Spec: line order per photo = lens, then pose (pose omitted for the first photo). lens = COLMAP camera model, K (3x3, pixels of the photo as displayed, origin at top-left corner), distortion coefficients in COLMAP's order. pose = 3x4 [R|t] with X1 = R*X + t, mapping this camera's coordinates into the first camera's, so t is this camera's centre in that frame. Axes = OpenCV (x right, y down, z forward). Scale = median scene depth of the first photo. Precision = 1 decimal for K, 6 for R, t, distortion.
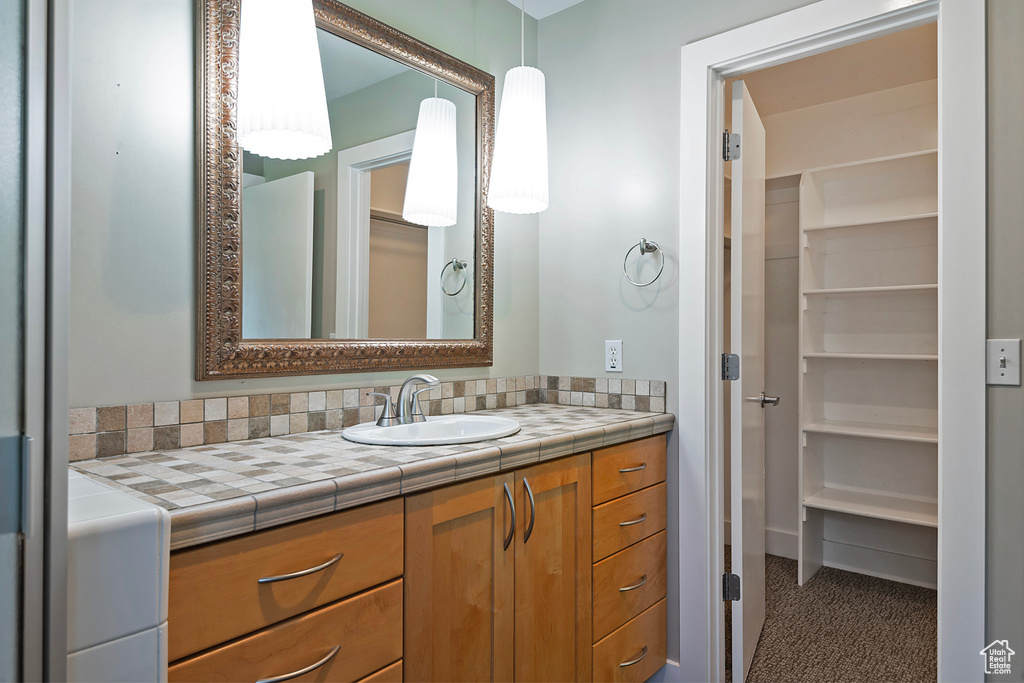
lens RADIAL K [[620.0, 0, 512.0], [0, 620.0, 341.5], [0, 0, 1]] dist [-0.000946, -0.000063]
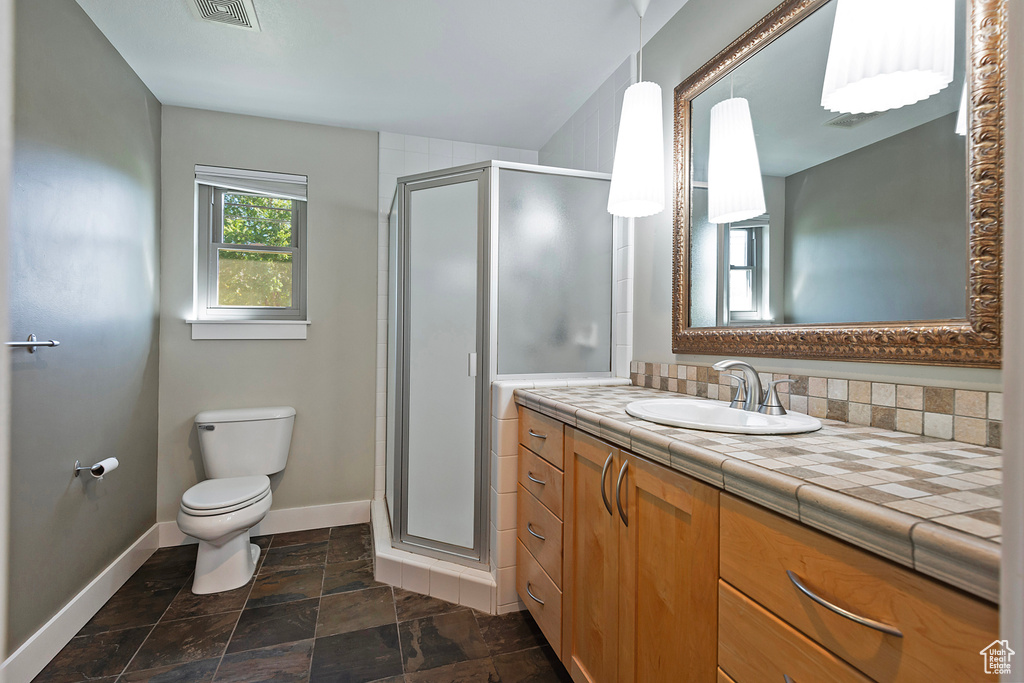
lens RADIAL K [[475.4, 0, 512.0], [0, 475.4, 341.5], [0, 0, 1]] dist [0.000999, 0.000016]
pose [[-0.526264, 0.007053, -0.850292, 0.700914], [-0.003529, 0.999939, 0.010479, 0.017938], [0.850314, 0.008516, -0.526207, 1.134140]]
